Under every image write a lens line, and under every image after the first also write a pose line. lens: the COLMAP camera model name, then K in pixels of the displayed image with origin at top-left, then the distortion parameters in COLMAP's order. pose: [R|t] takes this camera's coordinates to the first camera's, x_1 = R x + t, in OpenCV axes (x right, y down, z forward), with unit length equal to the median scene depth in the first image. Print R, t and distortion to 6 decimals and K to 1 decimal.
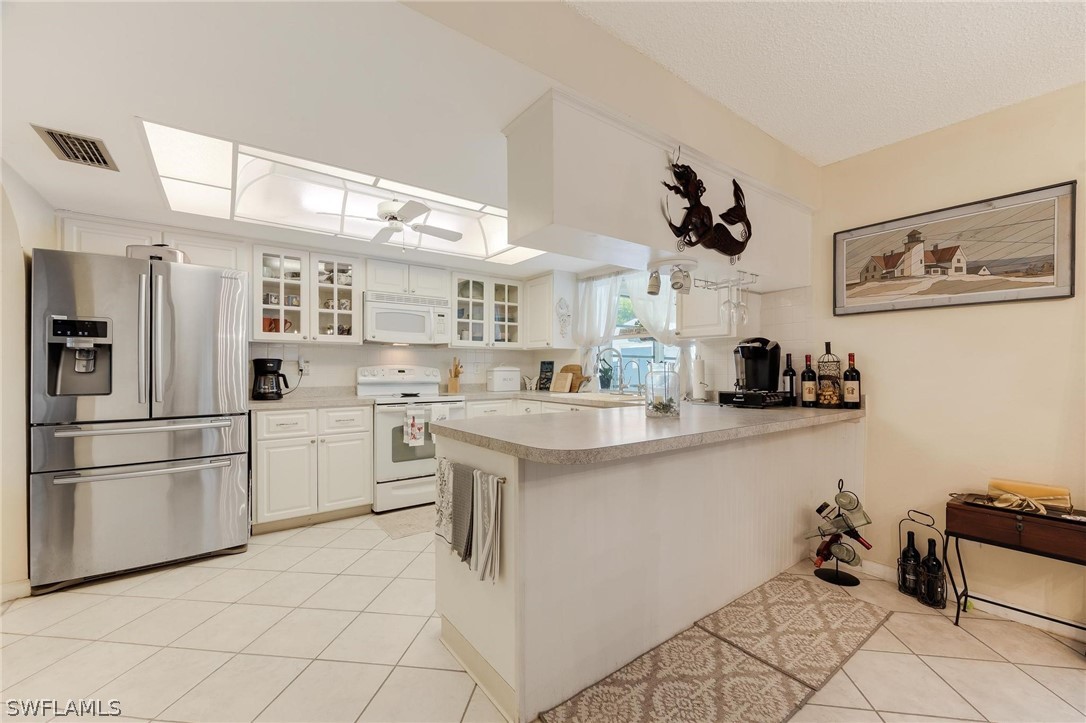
lens RADIAL K [[439.4, 0, 547.1], [0, 439.4, 367.9], [0, 0, 1]] dist [-0.000884, 0.000186]
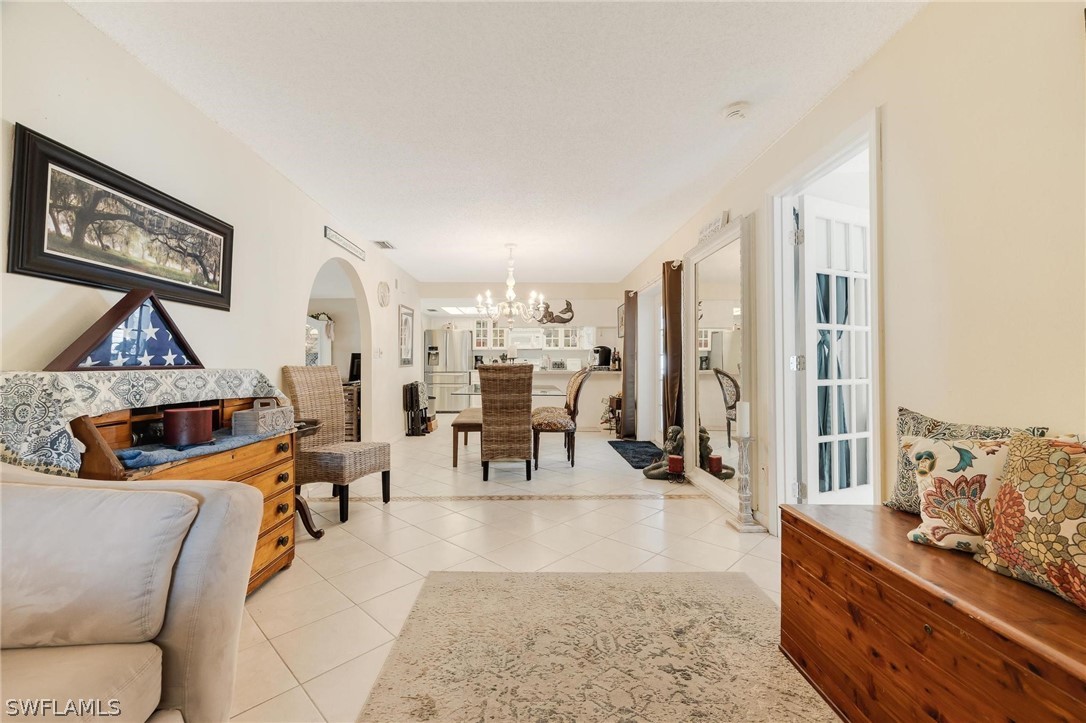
lens RADIAL K [[450.3, 0, 526.0], [0, 450.3, 350.0], [0, 0, 1]] dist [-0.000511, -0.000073]
pose [[0.798645, -0.018617, -0.601515, 1.410084], [-0.000160, 0.999515, -0.031147, 0.034183], [0.601803, 0.024971, 0.798254, -1.196824]]
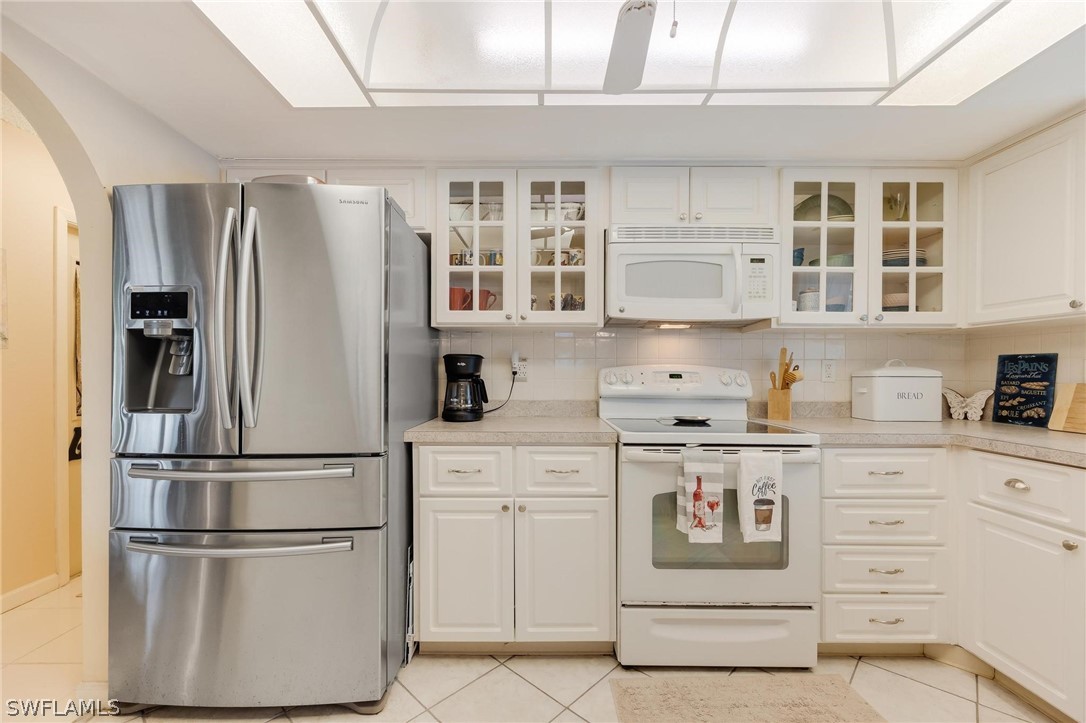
lens RADIAL K [[439.4, 0, 537.5], [0, 439.4, 372.1], [0, 0, 1]] dist [-0.000884, 0.000186]
pose [[0.801831, 0.004848, -0.597532, -0.172247], [-0.002673, 0.999986, 0.004526, 0.001153], [0.597546, -0.002032, 0.801832, 0.553461]]
